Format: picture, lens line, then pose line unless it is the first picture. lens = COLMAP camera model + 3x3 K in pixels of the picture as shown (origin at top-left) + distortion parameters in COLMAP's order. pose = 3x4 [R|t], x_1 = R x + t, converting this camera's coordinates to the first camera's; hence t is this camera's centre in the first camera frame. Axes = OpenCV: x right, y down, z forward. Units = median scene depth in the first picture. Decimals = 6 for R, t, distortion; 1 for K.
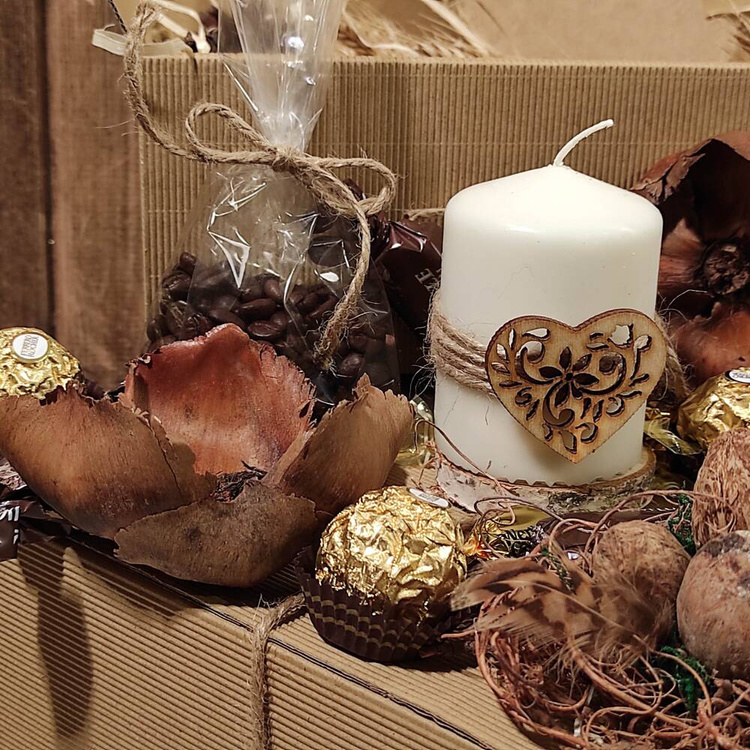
lens RADIAL K [[1353.0, 0, 375.0], [0, 1353.0, 375.0], [0, 0, 1]] dist [0.087128, -0.205712]
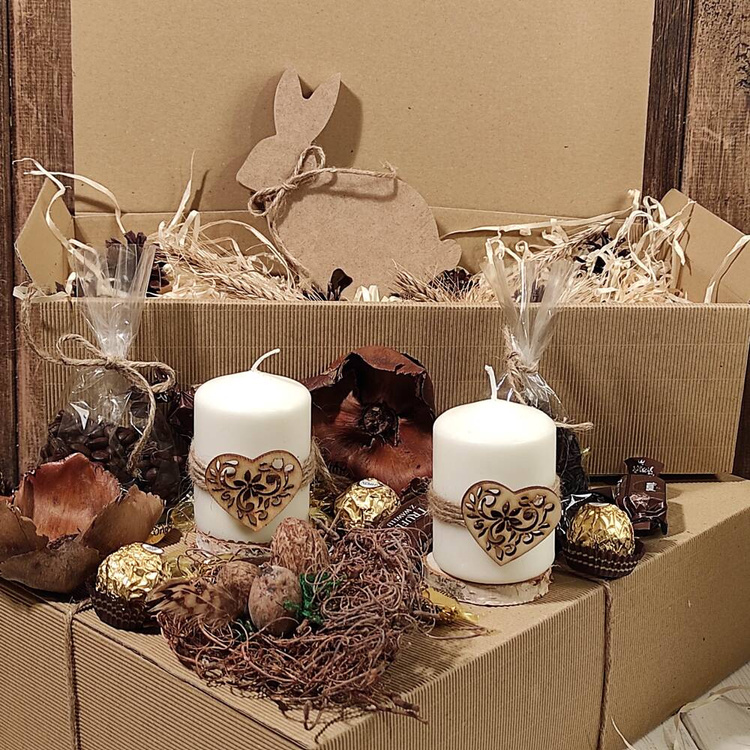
lens RADIAL K [[1353.0, 0, 375.0], [0, 1353.0, 375.0], [0, 0, 1]] dist [0.087128, -0.205712]
pose [[0.999217, 0.011679, -0.037813, 0.386811], [-0.013112, 0.999197, -0.037870, -0.083738], [0.037340, 0.038336, 0.998567, -0.887033]]
